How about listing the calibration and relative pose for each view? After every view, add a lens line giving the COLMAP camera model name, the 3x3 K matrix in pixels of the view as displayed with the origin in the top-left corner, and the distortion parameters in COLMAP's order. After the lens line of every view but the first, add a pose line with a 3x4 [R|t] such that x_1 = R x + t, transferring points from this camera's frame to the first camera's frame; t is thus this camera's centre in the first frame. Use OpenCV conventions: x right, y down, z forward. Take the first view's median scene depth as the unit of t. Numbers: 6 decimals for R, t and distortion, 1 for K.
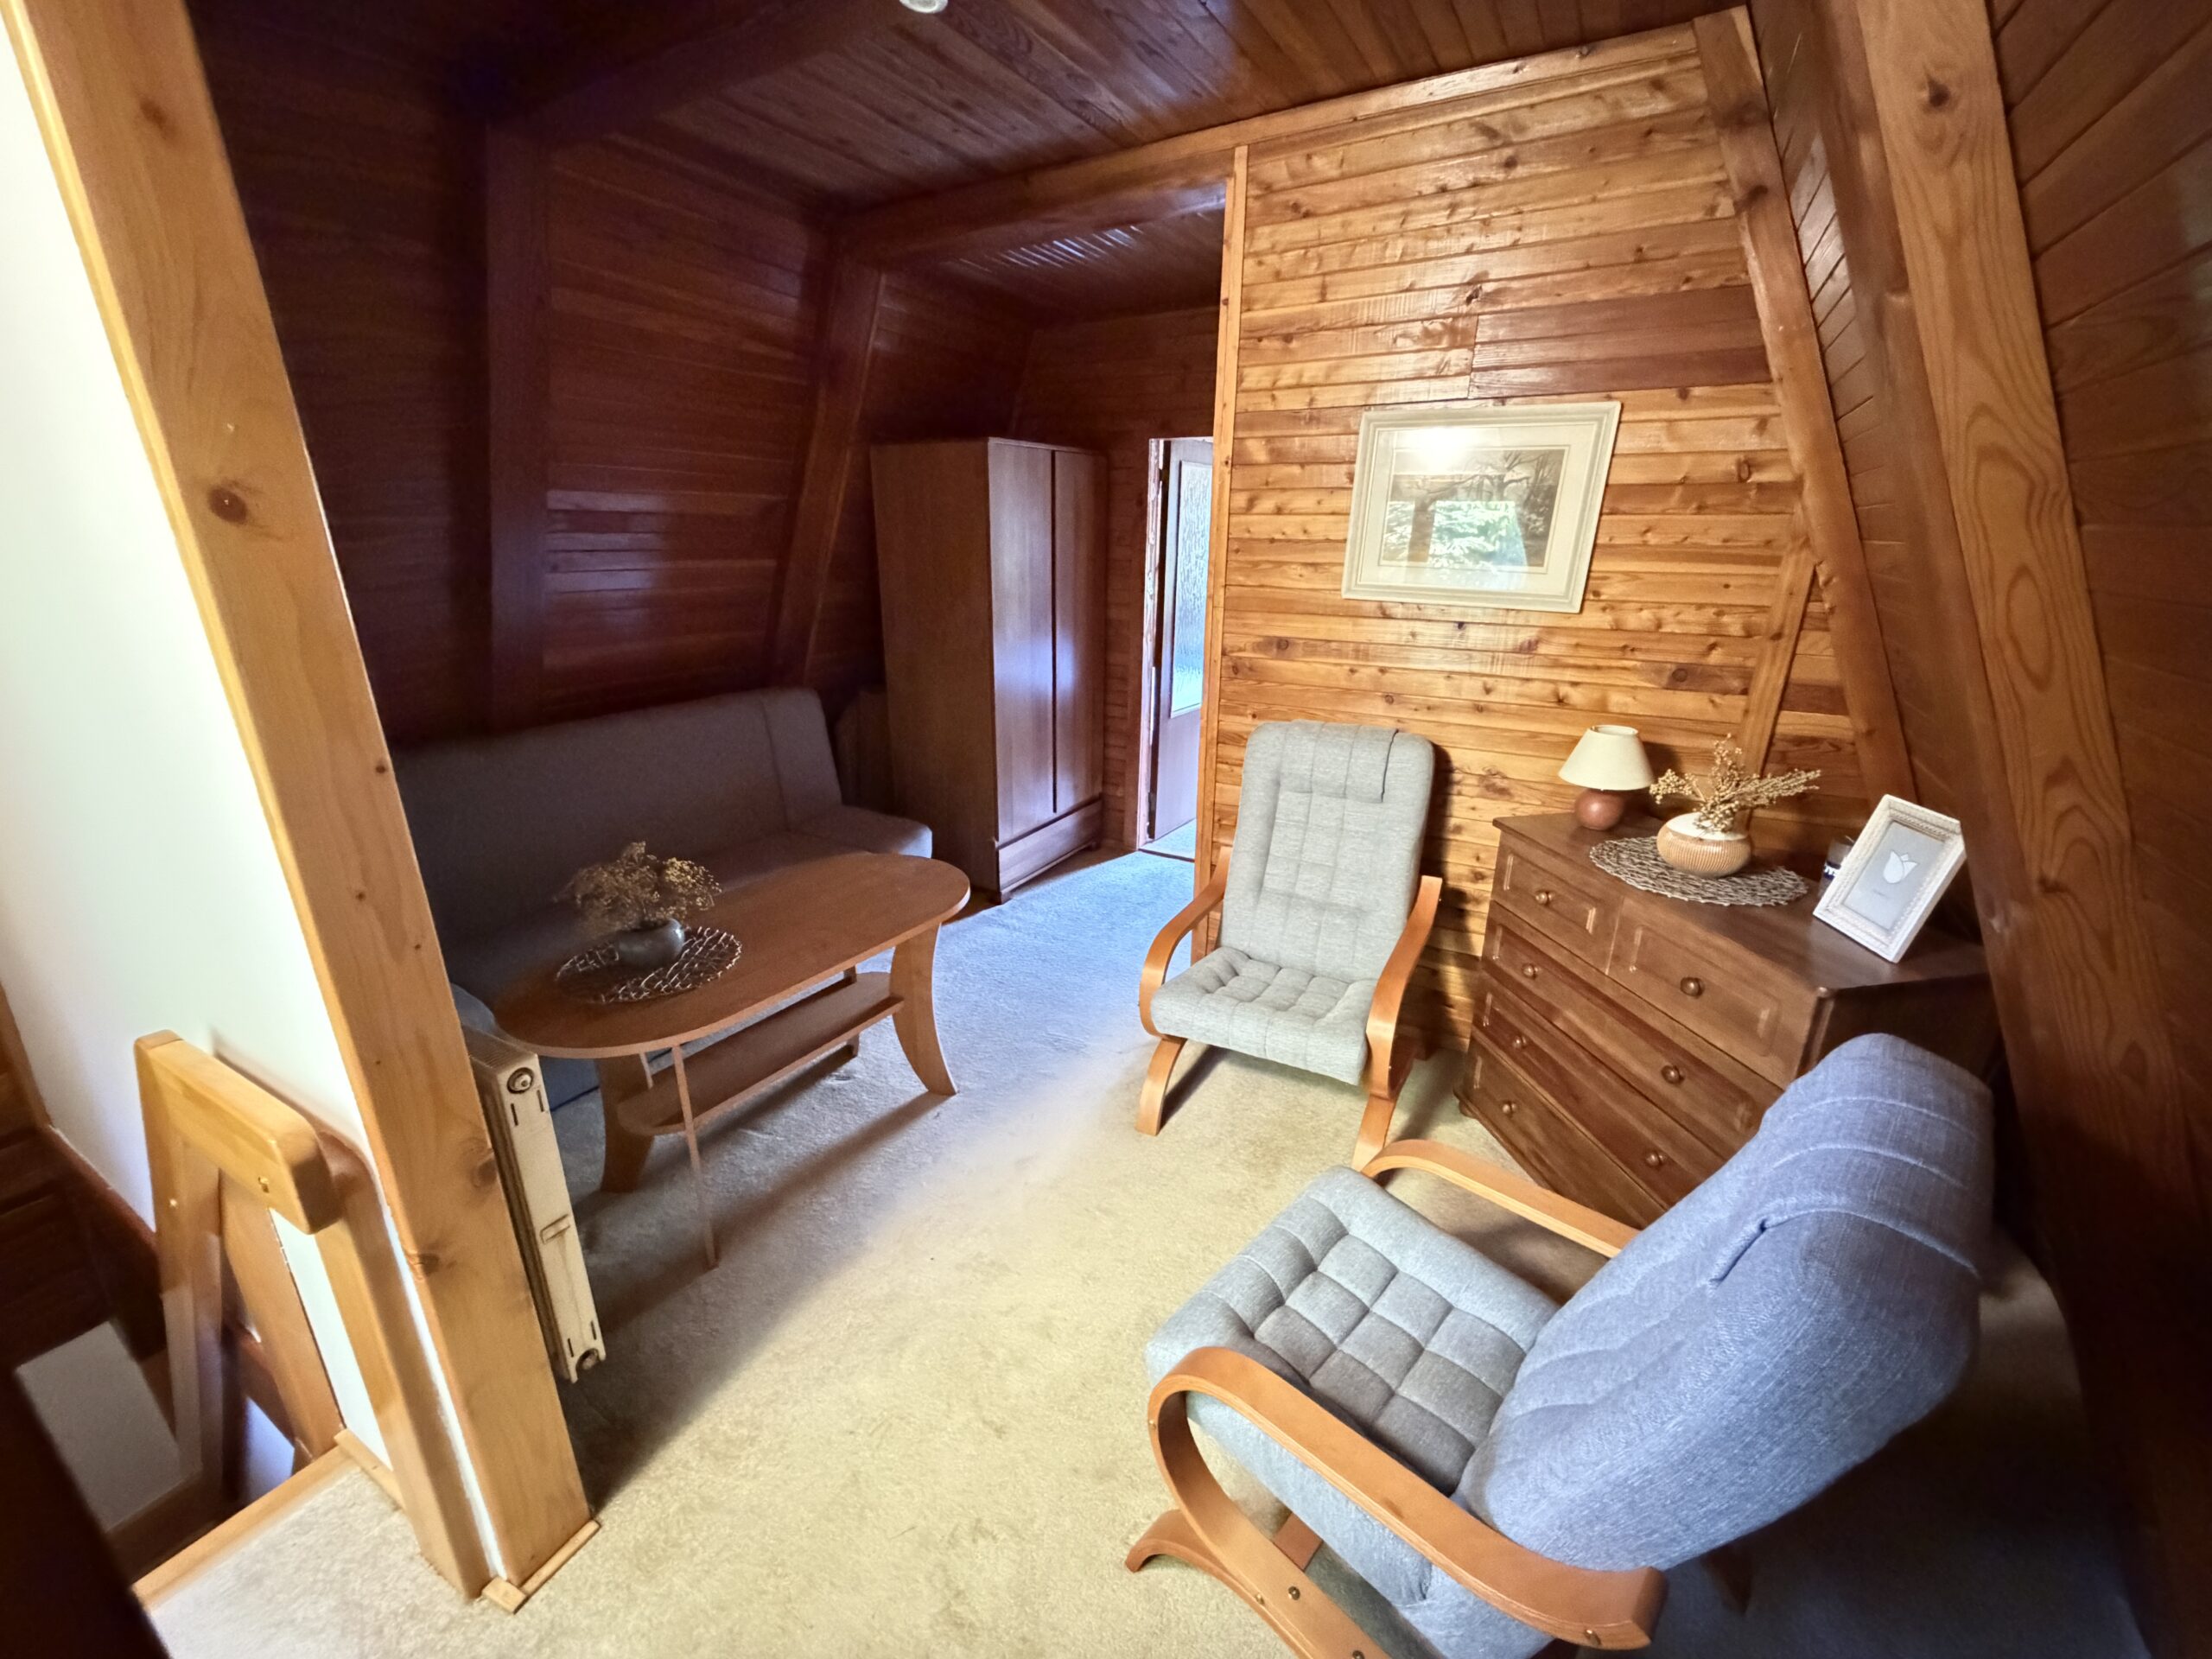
lens RADIAL K [[877.0, 0, 1103.3], [0, 877.0, 829.5], [0, 0, 1]] dist [-0.000843, -0.000226]
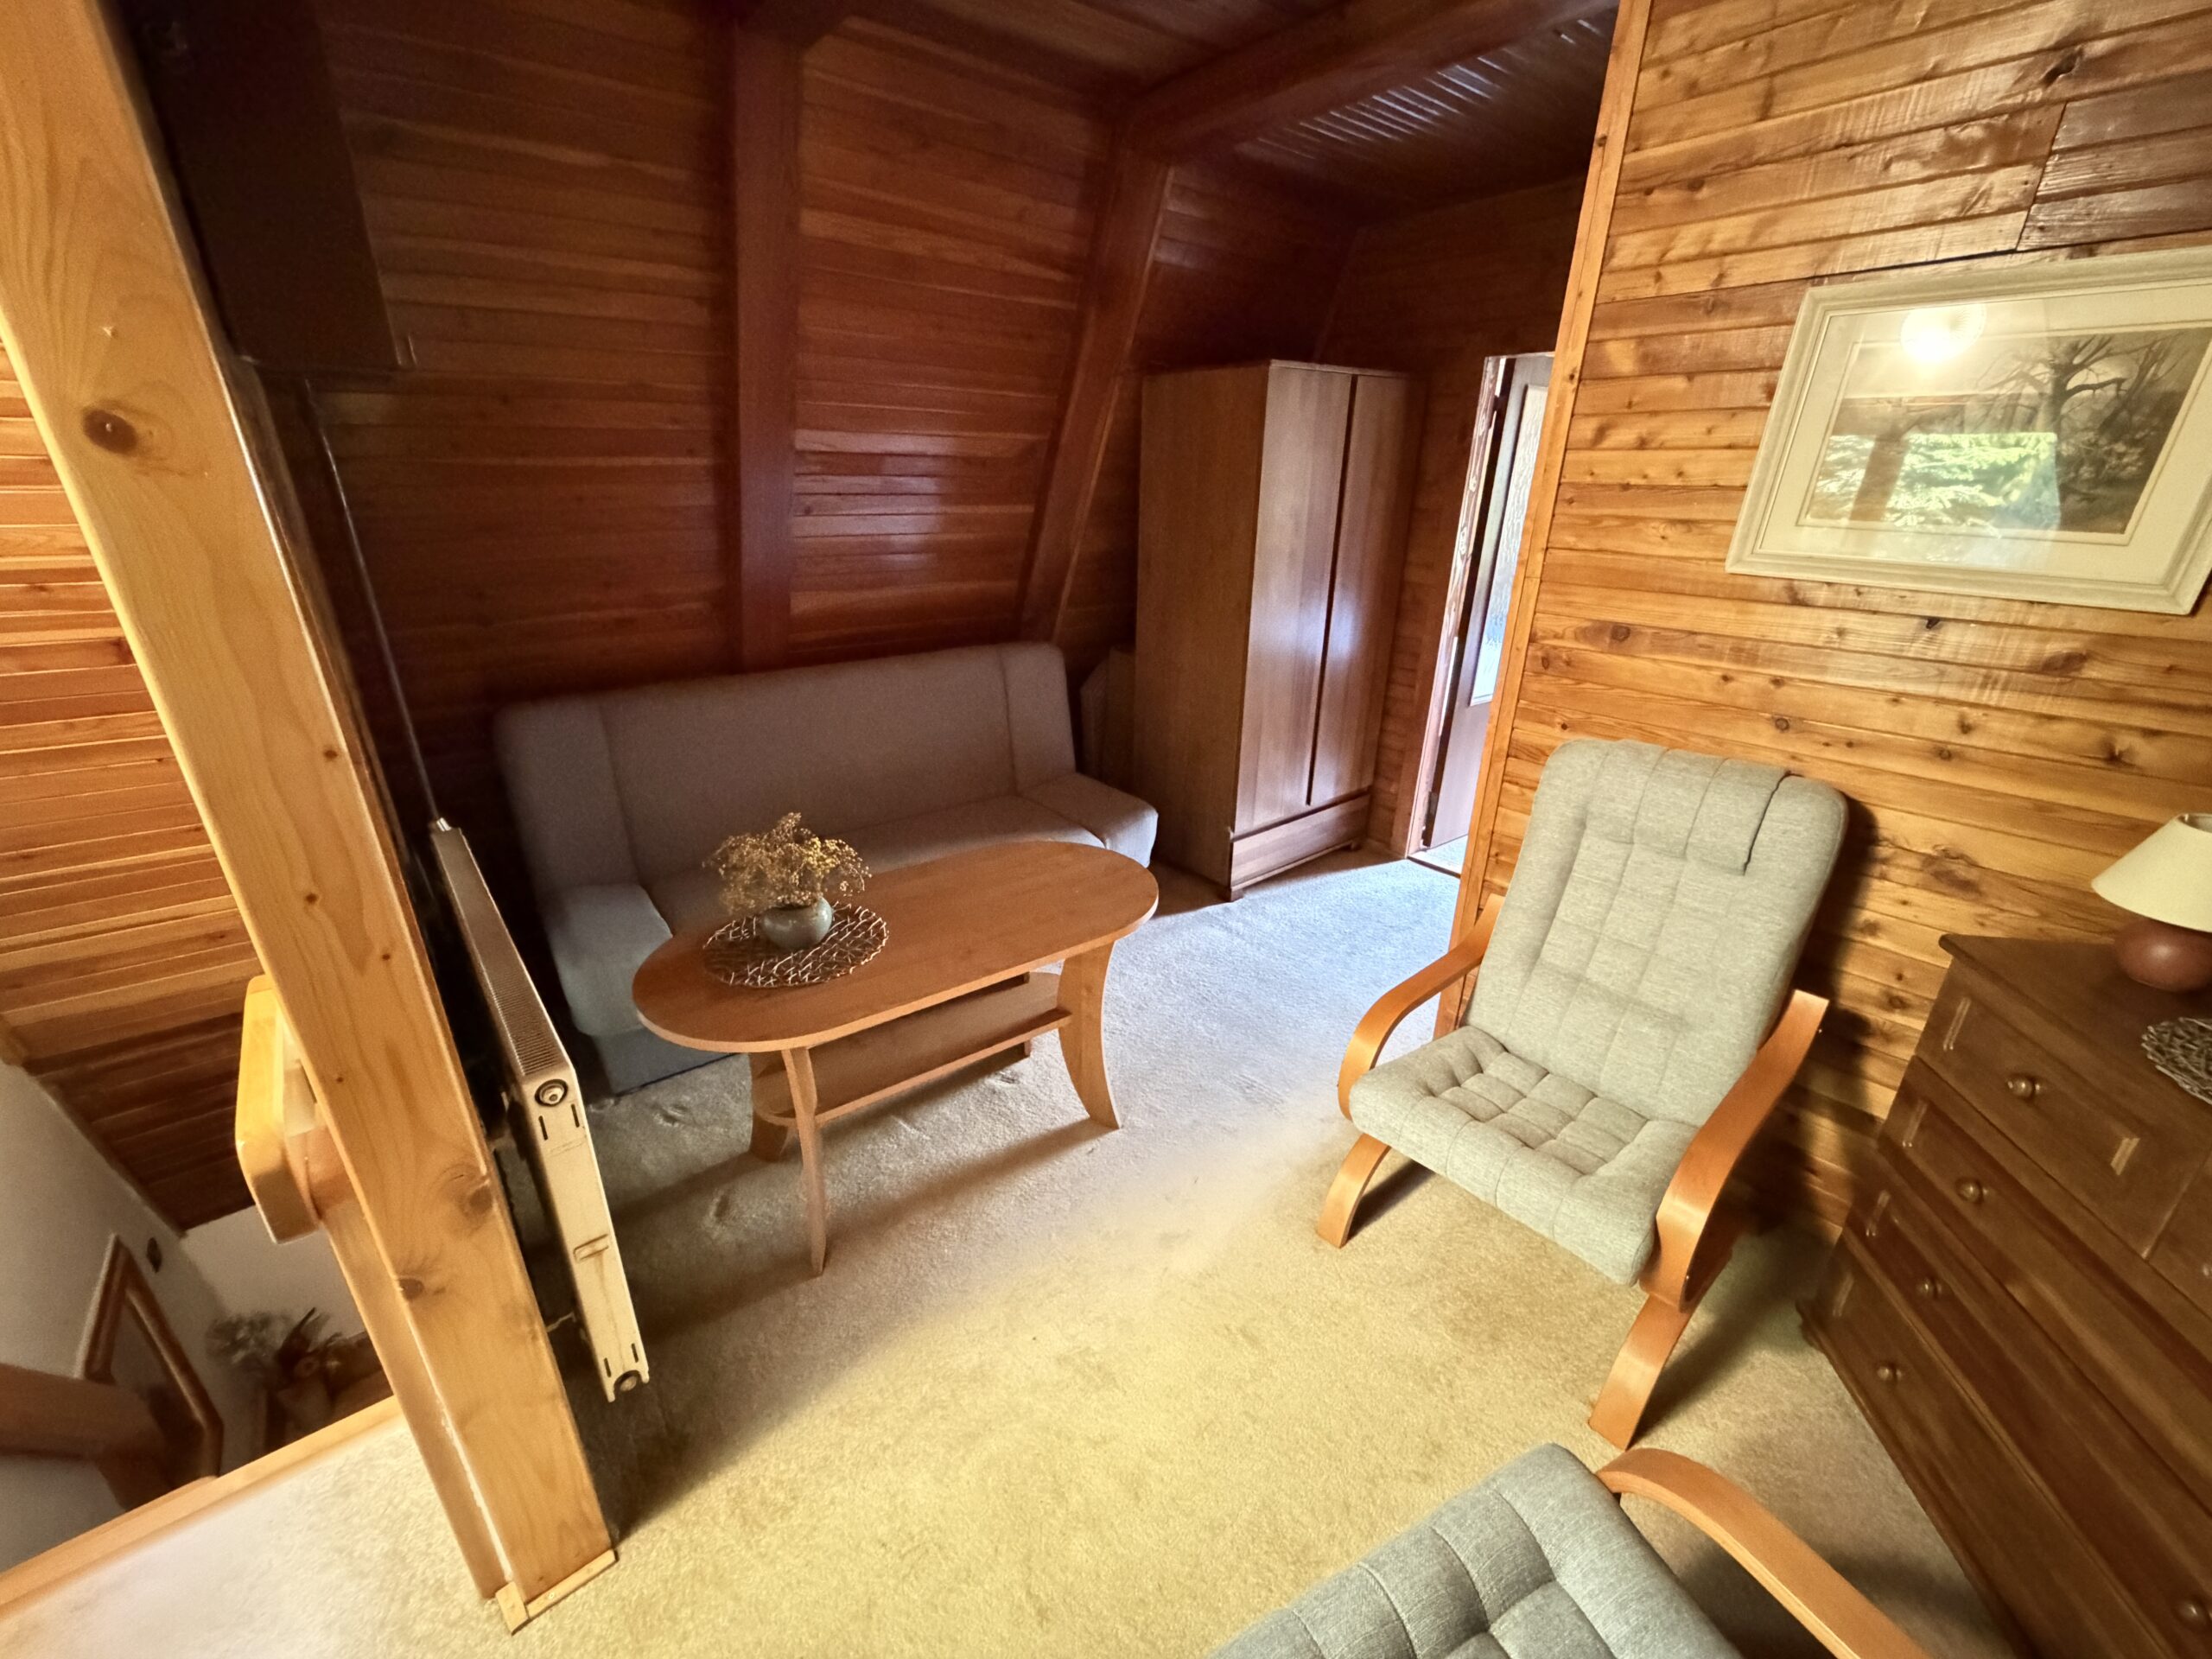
lens RADIAL K [[877.0, 0, 1103.3], [0, 877.0, 829.5], [0, 0, 1]] dist [-0.000843, -0.000226]
pose [[0.937211, 0.131408, -0.323059, 0.063411], [-0.113653, 0.990812, 0.073312, -0.058765], [0.329724, -0.031993, 0.943535, 0.183207]]
